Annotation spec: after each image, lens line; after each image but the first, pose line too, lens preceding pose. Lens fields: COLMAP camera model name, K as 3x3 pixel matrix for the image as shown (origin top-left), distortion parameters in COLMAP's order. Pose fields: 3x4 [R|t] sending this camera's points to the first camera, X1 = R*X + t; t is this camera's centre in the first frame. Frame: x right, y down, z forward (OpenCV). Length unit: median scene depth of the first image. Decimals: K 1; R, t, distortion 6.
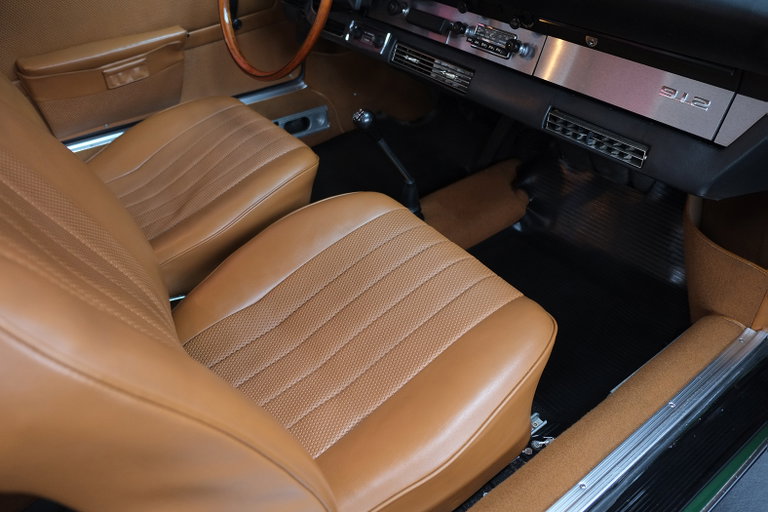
lens RADIAL K [[598.4, 0, 388.6], [0, 598.4, 249.5], [0, 0, 1]] dist [-0.054336, 0.060976]
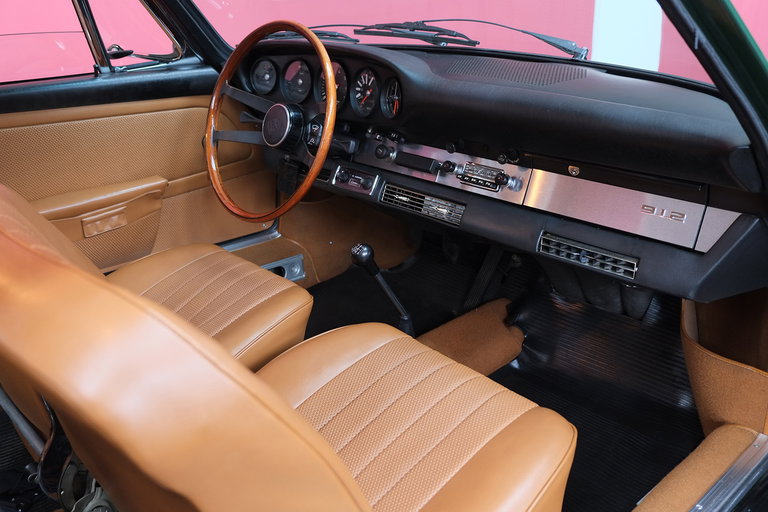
lens RADIAL K [[713.3, 0, 388.0], [0, 713.3, 249.0], [0, 0, 1]] dist [-0.003489, -0.001836]
pose [[0.996302, -0.032261, 0.079636, -0.088663], [0.052636, 0.961725, -0.268912, 0.099433], [-0.067913, 0.272110, 0.959867, -0.166134]]
